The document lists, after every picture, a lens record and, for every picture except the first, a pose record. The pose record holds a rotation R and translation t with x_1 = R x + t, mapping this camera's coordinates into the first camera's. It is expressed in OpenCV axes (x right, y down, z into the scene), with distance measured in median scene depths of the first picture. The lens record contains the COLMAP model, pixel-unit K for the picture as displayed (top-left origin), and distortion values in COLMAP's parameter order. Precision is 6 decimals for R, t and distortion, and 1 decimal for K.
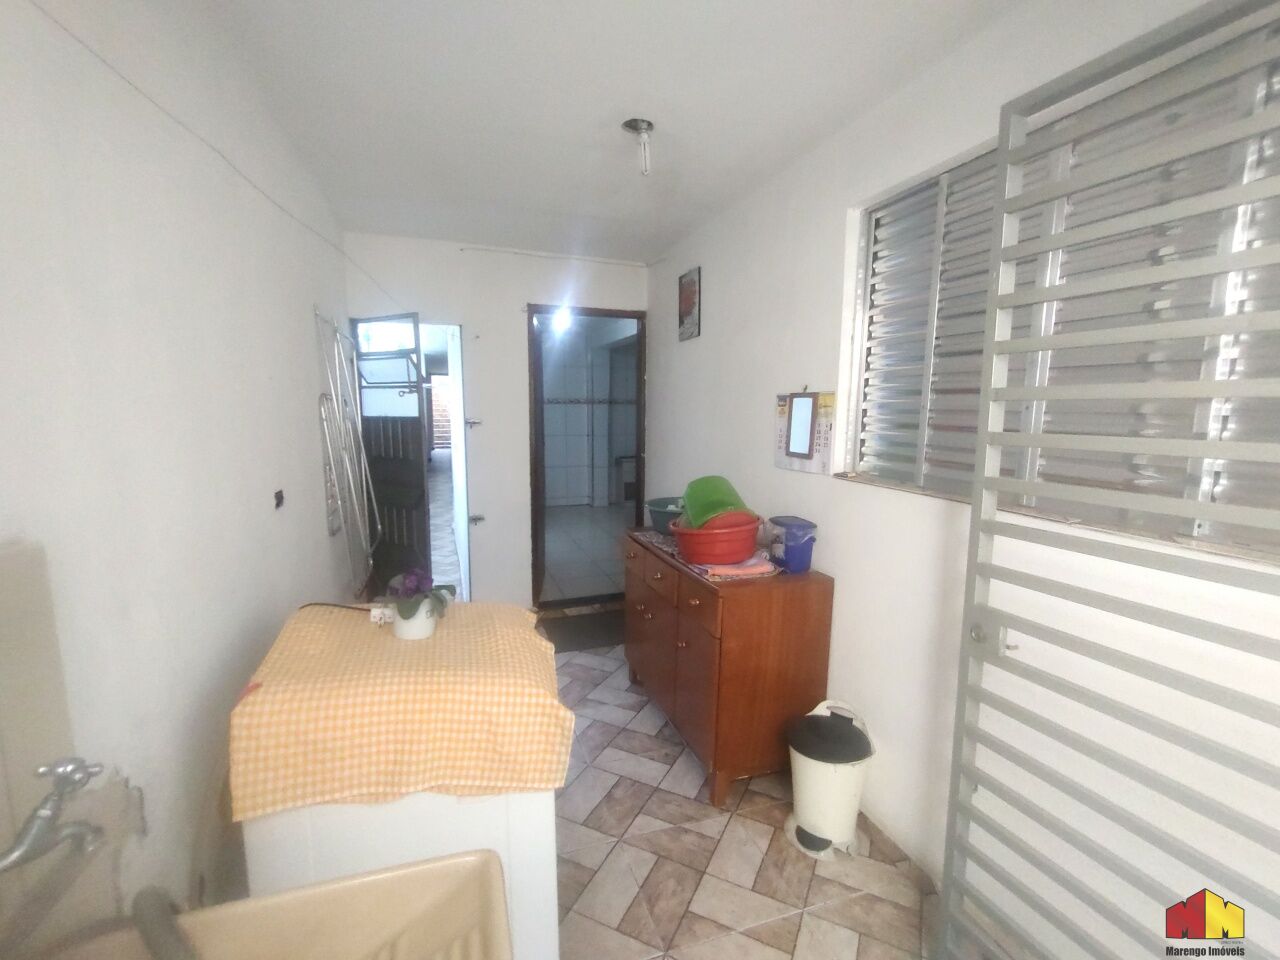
lens RADIAL K [[572.8, 0, 640.0], [0, 572.8, 480.0], [0, 0, 1]] dist [-0.000875, 0.000007]
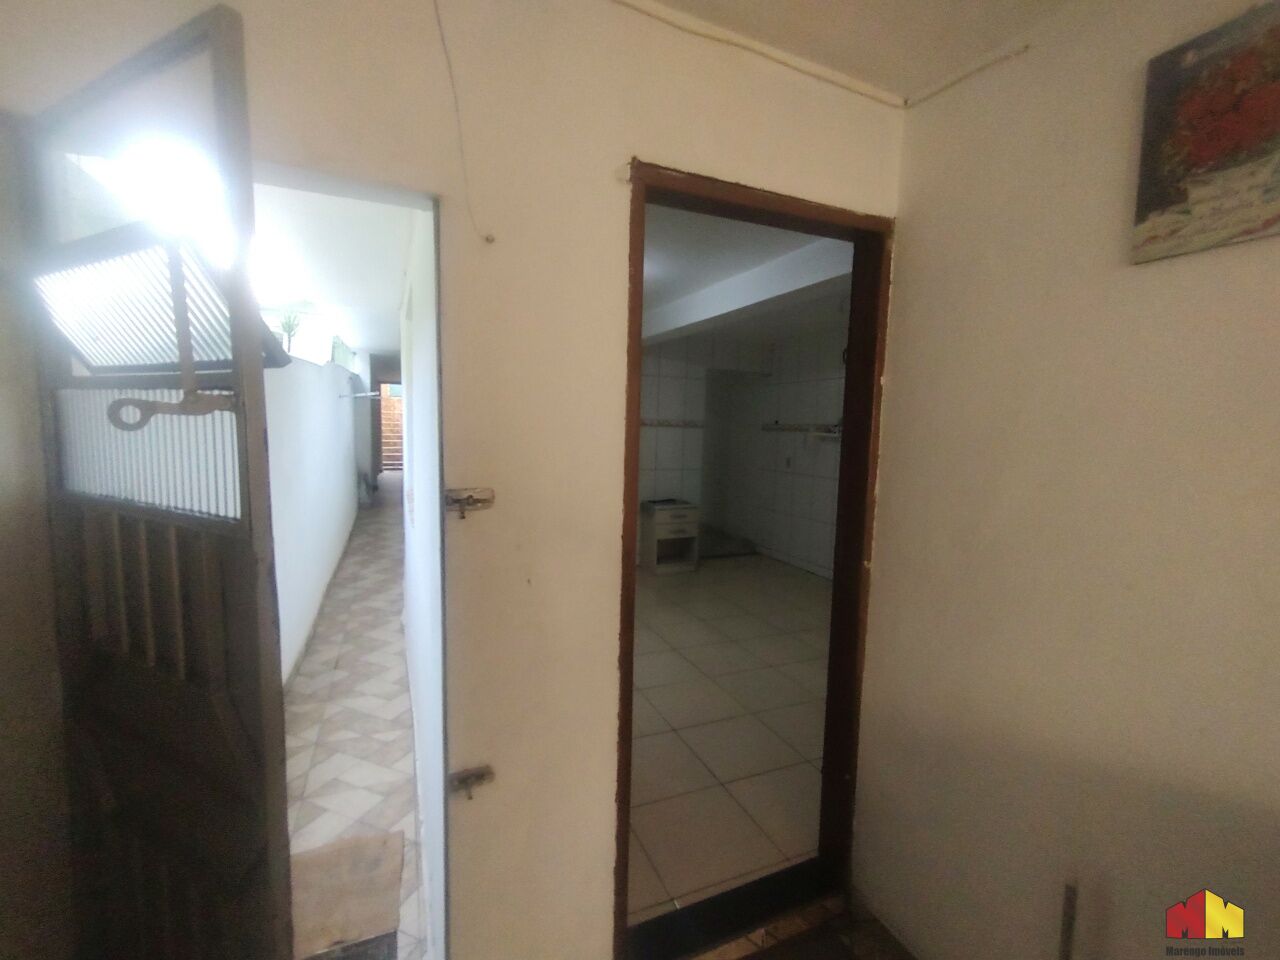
lens RADIAL K [[572.8, 0, 640.0], [0, 572.8, 480.0], [0, 0, 1]] dist [-0.000875, 0.000007]
pose [[0.997240, 0.011887, 0.073286, -0.123198], [-0.009898, 0.999574, -0.027443, -0.059024], [-0.073581, 0.026642, 0.996933, 0.376322]]
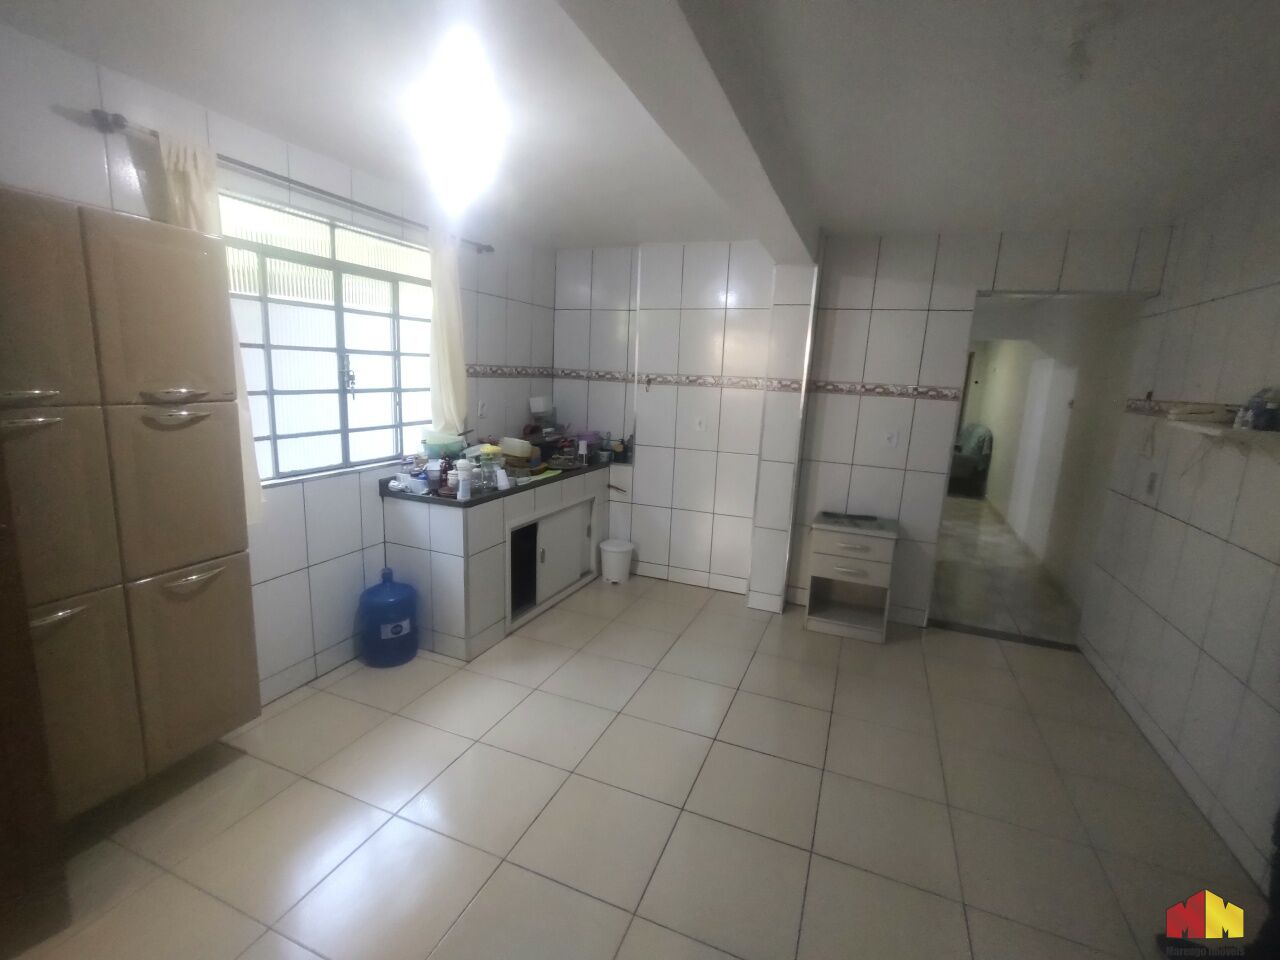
lens RADIAL K [[572.8, 0, 640.0], [0, 572.8, 480.0], [0, 0, 1]] dist [-0.000875, 0.000007]
pose [[0.743342, 0.152452, -0.651307, 0.178212], [-0.126765, 0.988144, 0.086617, -0.107822], [0.656790, 0.018177, 0.753854, 0.718106]]
